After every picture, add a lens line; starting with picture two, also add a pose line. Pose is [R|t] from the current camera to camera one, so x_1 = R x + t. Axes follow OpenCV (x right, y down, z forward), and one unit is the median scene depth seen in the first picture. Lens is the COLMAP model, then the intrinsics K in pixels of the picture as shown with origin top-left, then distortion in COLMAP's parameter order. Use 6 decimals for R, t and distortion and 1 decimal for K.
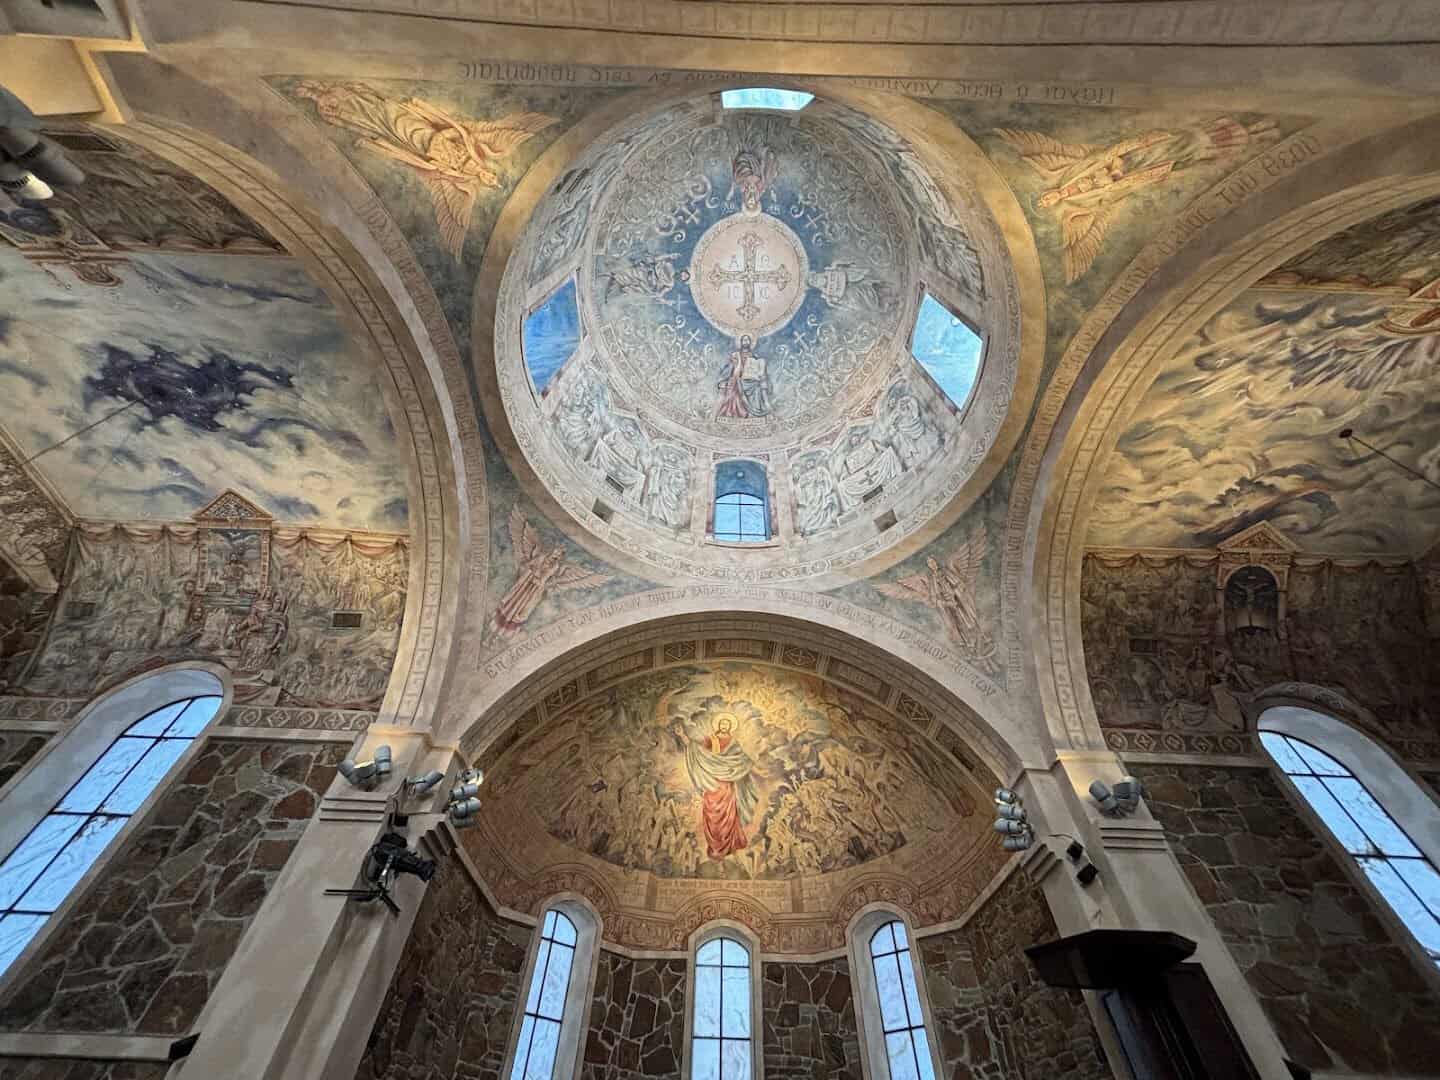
lens RADIAL K [[576.3, 0, 722.9], [0, 576.3, 538.4], [0, 0, 1]] dist [0.001638, -0.000732]
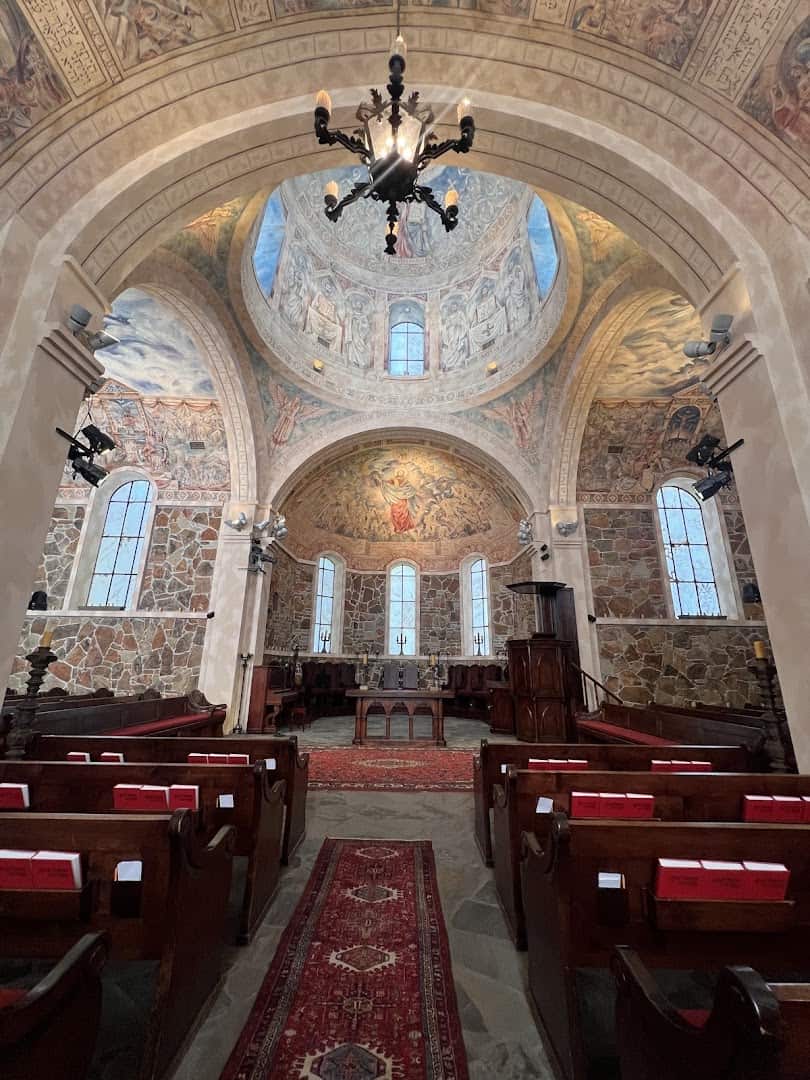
lens RADIAL K [[432.2, 0, 406.7], [0, 432.2, 540.5], [0, 0, 1]] dist [0.001638, -0.000732]
pose [[0.999573, -0.011329, -0.026928, 0.079112], [0.024700, 0.819947, 0.571906, -0.393083], [0.015601, -0.572327, 0.819877, -0.339659]]
